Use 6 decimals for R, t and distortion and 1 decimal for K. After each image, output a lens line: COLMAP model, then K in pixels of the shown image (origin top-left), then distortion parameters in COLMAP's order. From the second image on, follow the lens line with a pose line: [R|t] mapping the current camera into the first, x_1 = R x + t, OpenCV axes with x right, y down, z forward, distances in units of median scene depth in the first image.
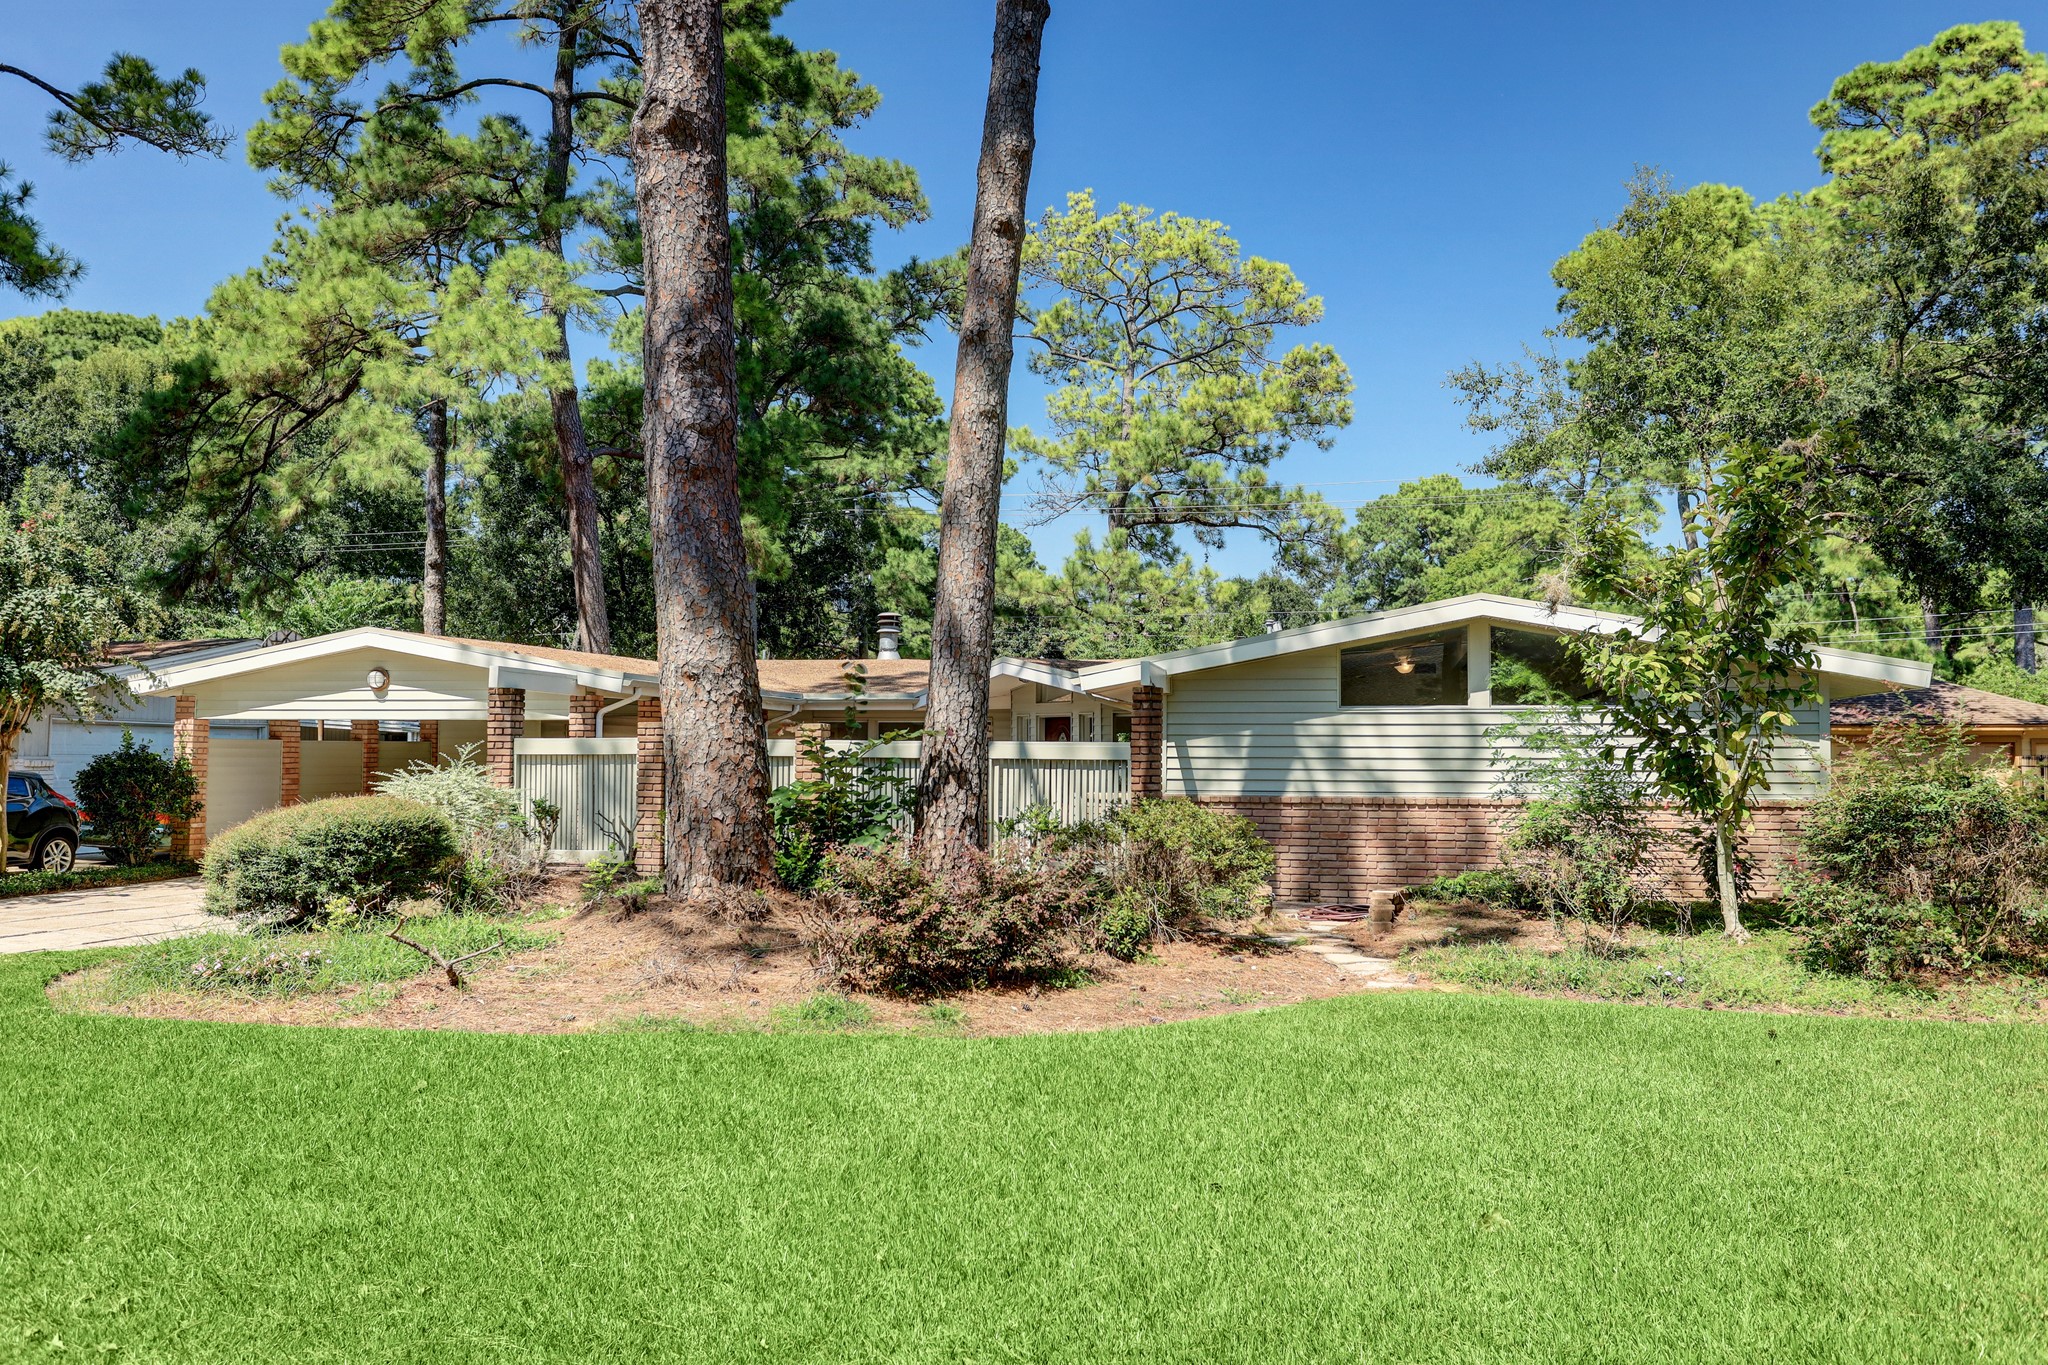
lens RADIAL K [[1592.7, 0, 1024.0], [0, 1592.7, 682.5], [0, 0, 1]] dist [-0.002395, -0.001407]
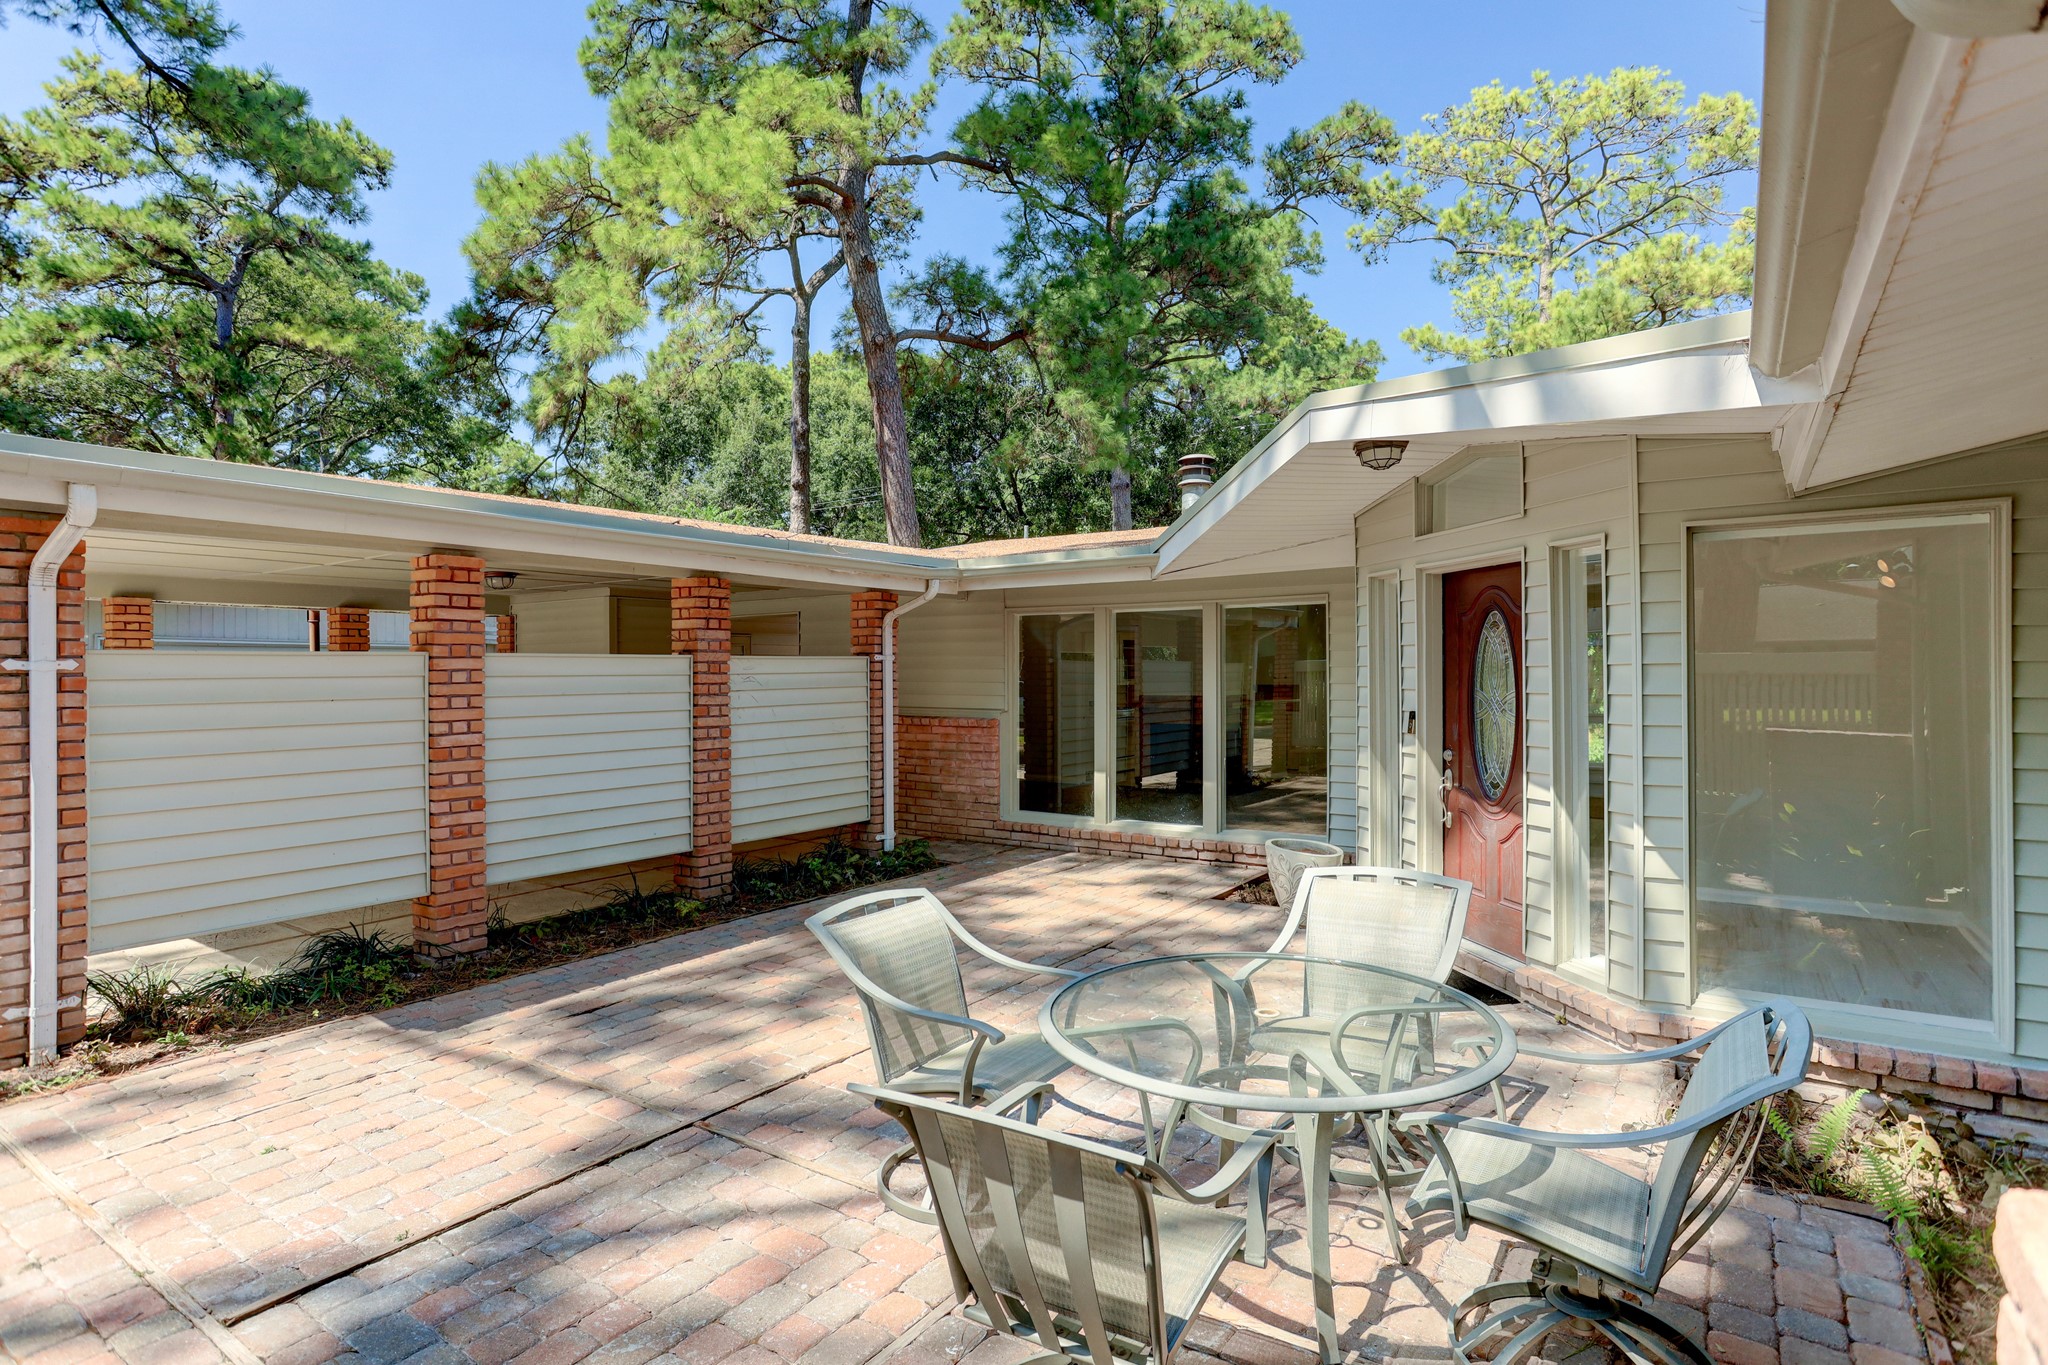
lens RADIAL K [[1042.4, 0, 1018.9], [0, 1042.4, 656.6], [0, 0, 1]] dist [-0.003237, -0.000044]
pose [[0.925916, -0.017002, -0.377346, 0.005731], [0.031137, 0.999022, 0.031390, 0.013439], [0.376443, -0.040814, 0.925540, 0.320950]]
